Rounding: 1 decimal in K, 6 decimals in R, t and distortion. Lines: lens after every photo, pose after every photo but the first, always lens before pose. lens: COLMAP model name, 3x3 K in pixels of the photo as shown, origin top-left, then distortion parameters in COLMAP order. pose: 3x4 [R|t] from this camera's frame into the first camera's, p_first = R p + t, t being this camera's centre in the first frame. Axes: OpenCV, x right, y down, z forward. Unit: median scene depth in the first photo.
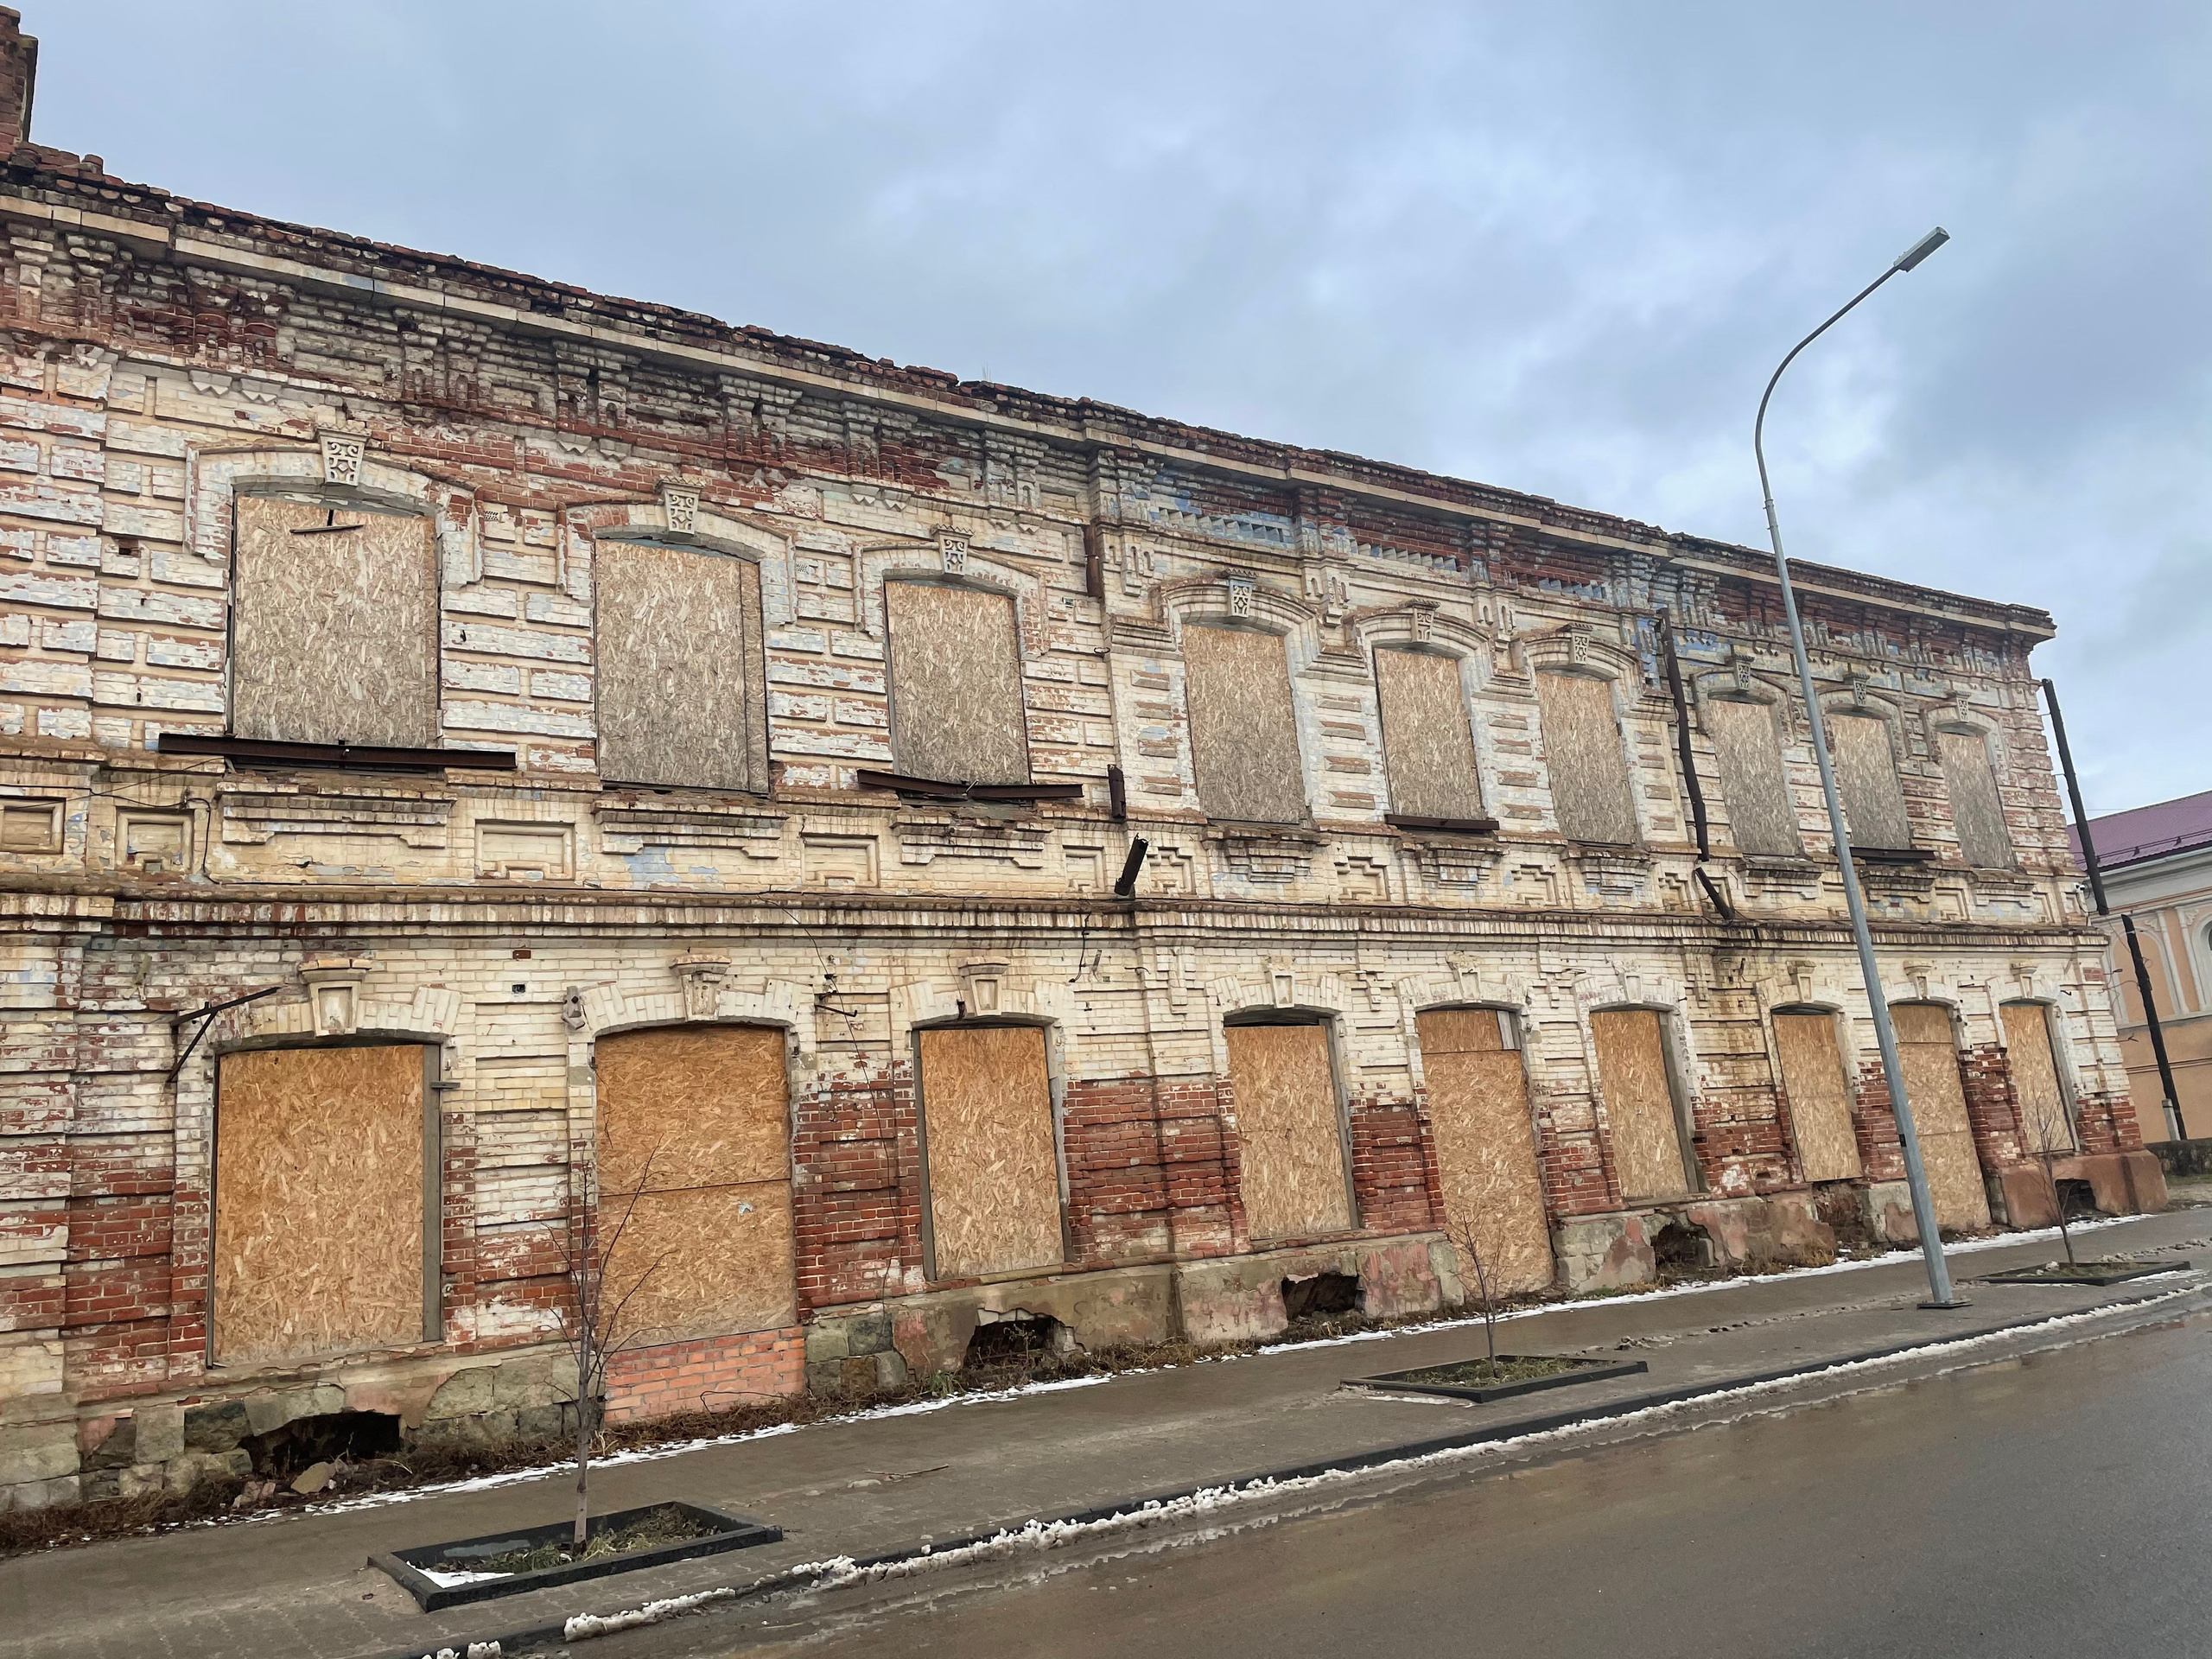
lens RADIAL K [[1692.4, 0, 1140.1], [0, 1692.4, 819.4], [0, 0, 1]] dist [0.073724, -0.105135]
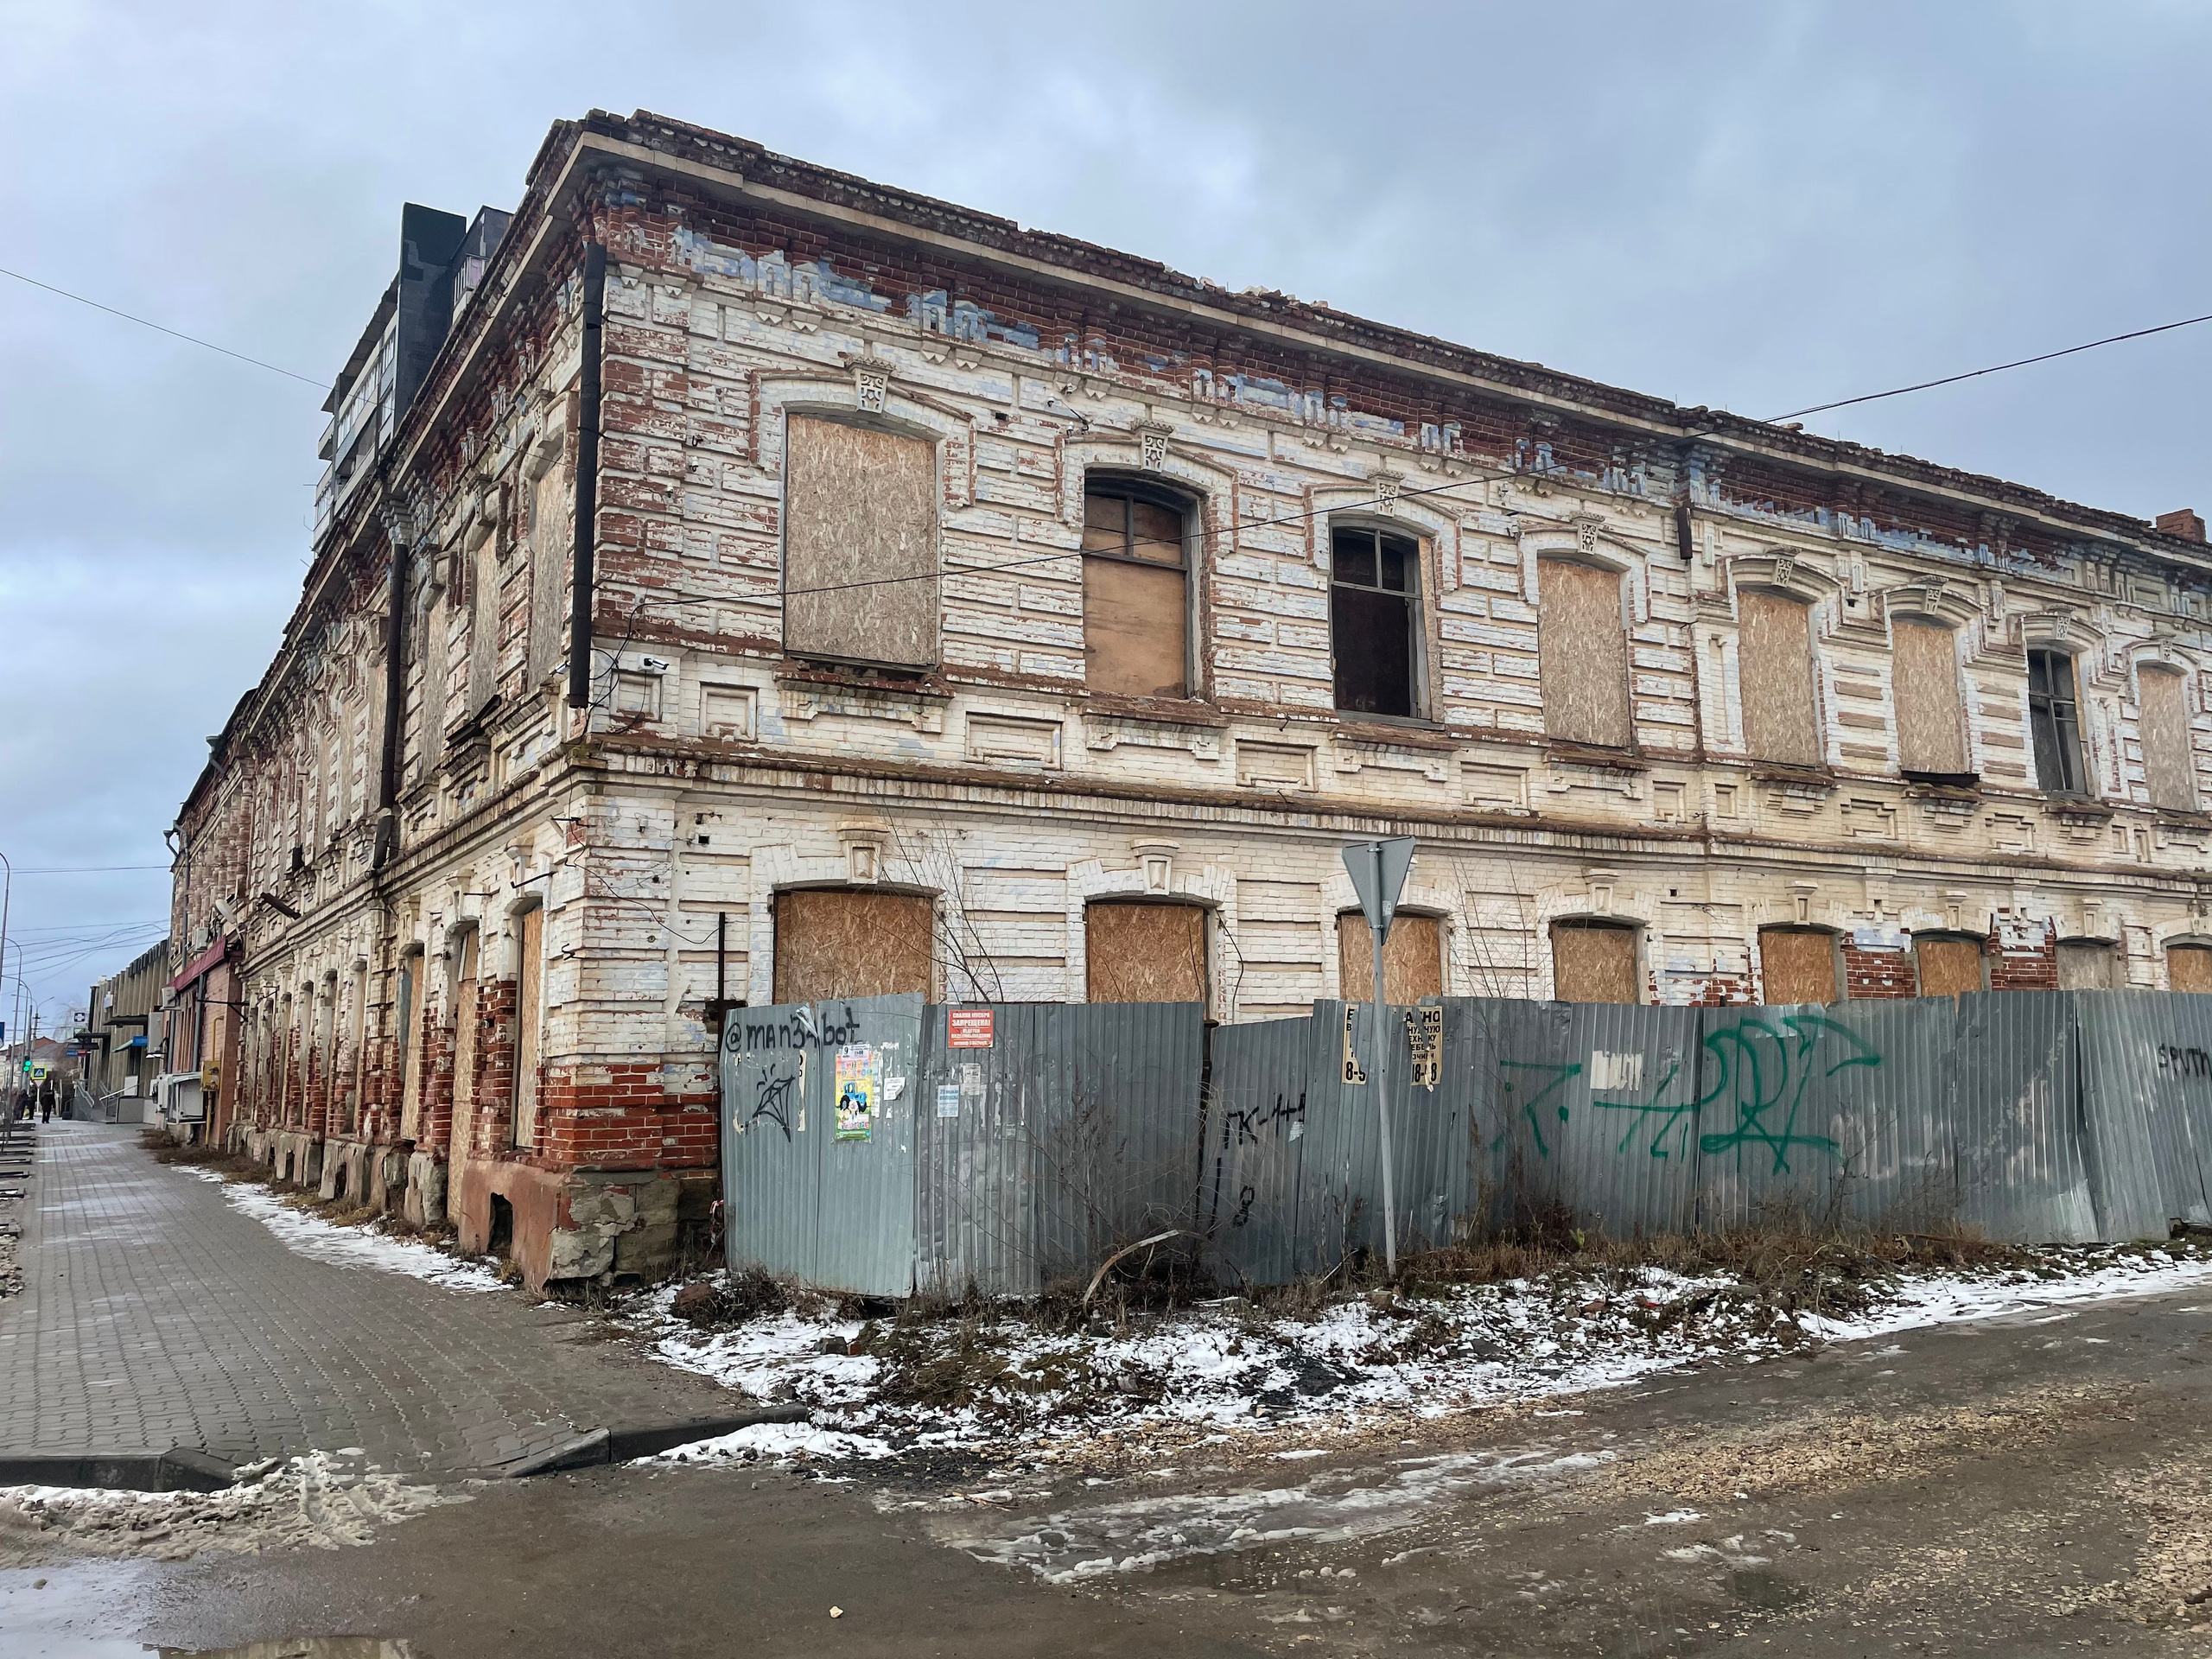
lens RADIAL K [[1692.4, 0, 1133.1], [0, 1692.4, 820.7], [0, 0, 1]] dist [0.073724, -0.105135]
pose [[0.996656, 0.057861, -0.057698, -0.395485], [-0.053853, 0.996179, 0.068759, -0.023344], [0.061456, -0.065422, 0.995963, -0.267368]]
